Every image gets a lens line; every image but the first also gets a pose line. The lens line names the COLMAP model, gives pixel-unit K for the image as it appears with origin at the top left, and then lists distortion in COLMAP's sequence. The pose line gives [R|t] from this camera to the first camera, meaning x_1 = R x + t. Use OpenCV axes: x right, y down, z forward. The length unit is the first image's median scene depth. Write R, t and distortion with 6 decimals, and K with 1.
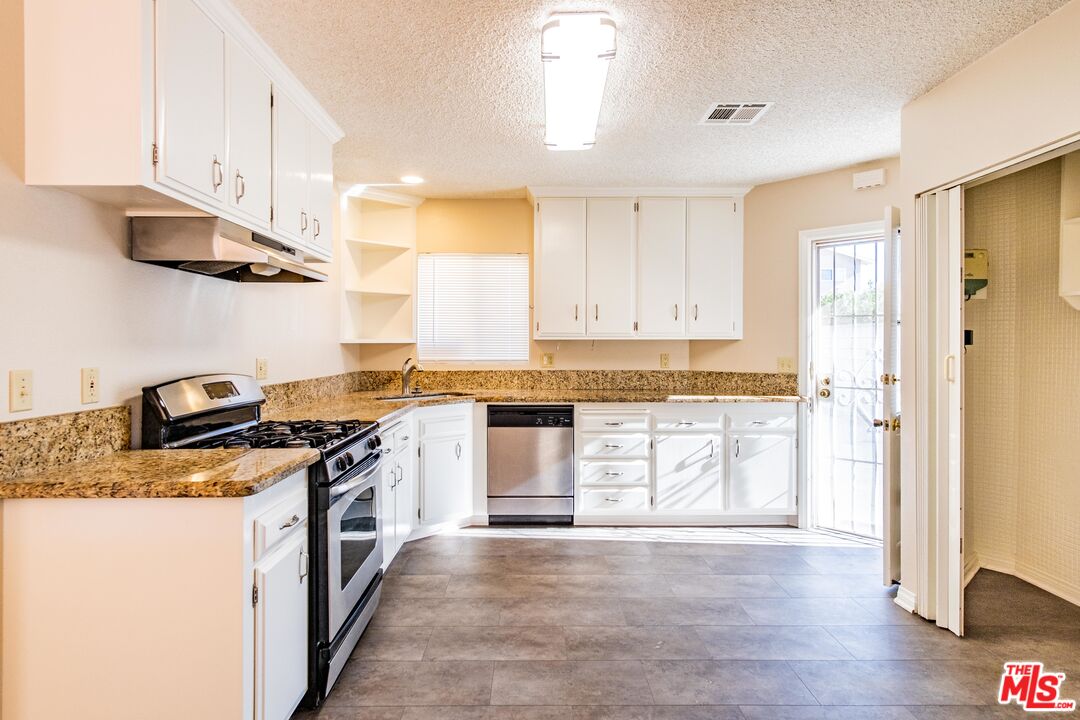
lens RADIAL K [[579.8, 0, 540.9], [0, 579.8, 352.0], [0, 0, 1]] dist [0.003665, 0.000811]
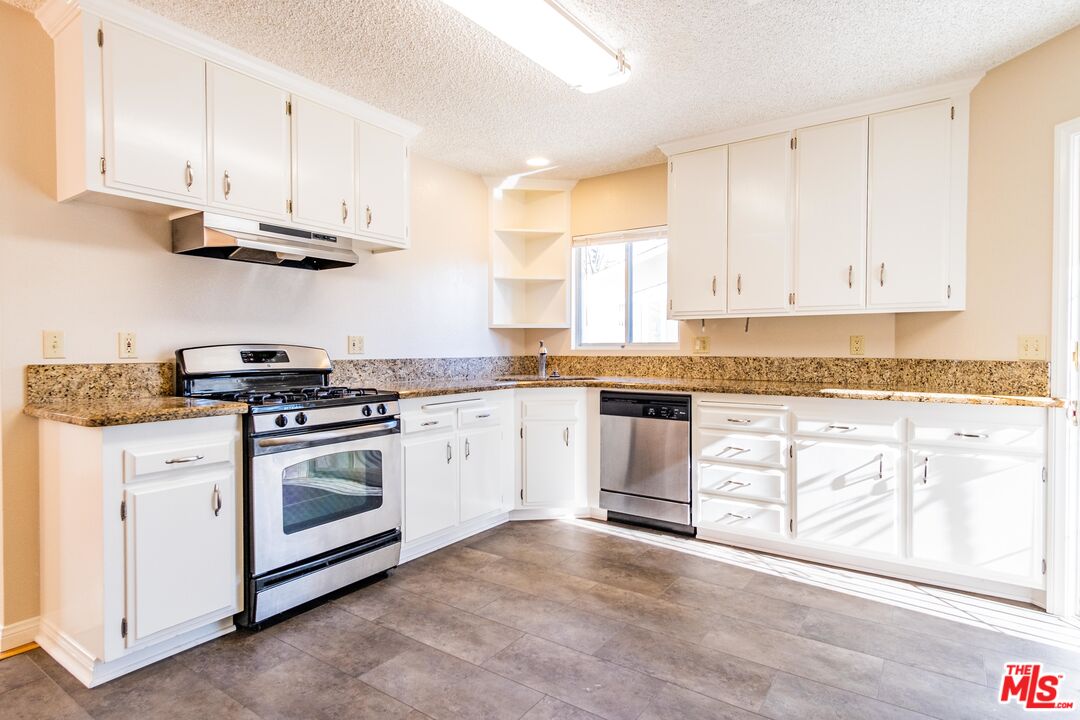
lens RADIAL K [[569.9, 0, 540.0], [0, 569.9, 360.0], [0, 0, 1]] dist [0.004132, 0.001537]
pose [[0.819041, 0.010698, -0.573635, 0.350041], [-0.004030, 0.999909, 0.012895, 0.031083], [0.573720, -0.008250, 0.819010, 0.197906]]
